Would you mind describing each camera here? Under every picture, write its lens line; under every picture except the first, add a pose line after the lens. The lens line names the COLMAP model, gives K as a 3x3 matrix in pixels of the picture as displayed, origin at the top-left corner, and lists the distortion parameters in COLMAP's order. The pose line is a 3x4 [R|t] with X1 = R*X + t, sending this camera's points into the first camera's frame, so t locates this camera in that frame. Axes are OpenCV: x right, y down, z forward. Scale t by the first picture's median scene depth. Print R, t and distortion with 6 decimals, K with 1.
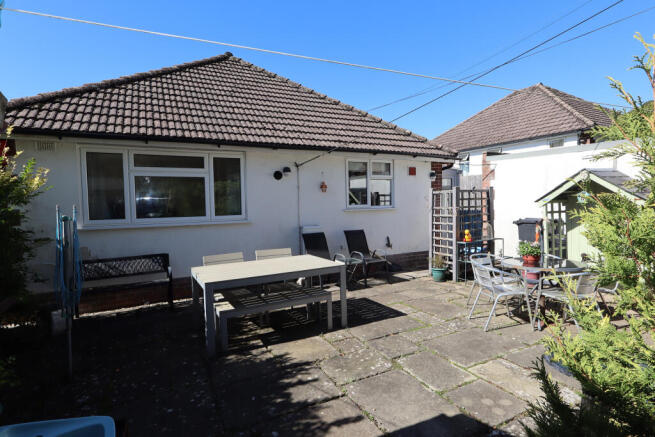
lens RADIAL K [[355.3, 0, 329.9], [0, 355.3, 218.3], [0, 0, 1]] dist [-0.000697, -0.000052]
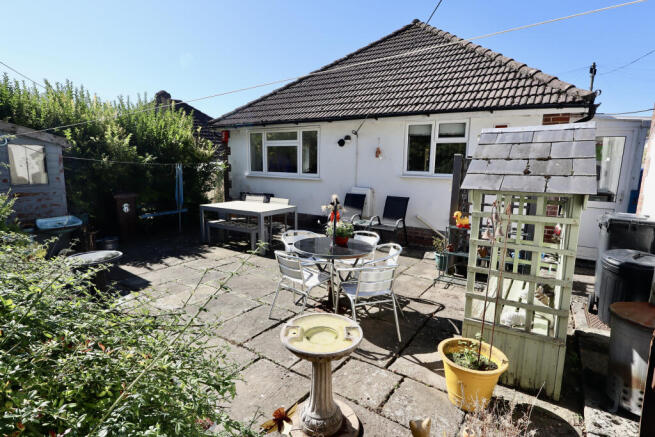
lens RADIAL K [[355.3, 0, 330.4], [0, 355.3, 217.5], [0, 0, 1]] dist [-0.000697, -0.000052]
pose [[0.449711, 0.151685, -0.880200, 0.985660], [-0.083004, 0.988307, 0.127907, -0.023181], [0.889309, 0.015539, 0.457043, 0.444868]]
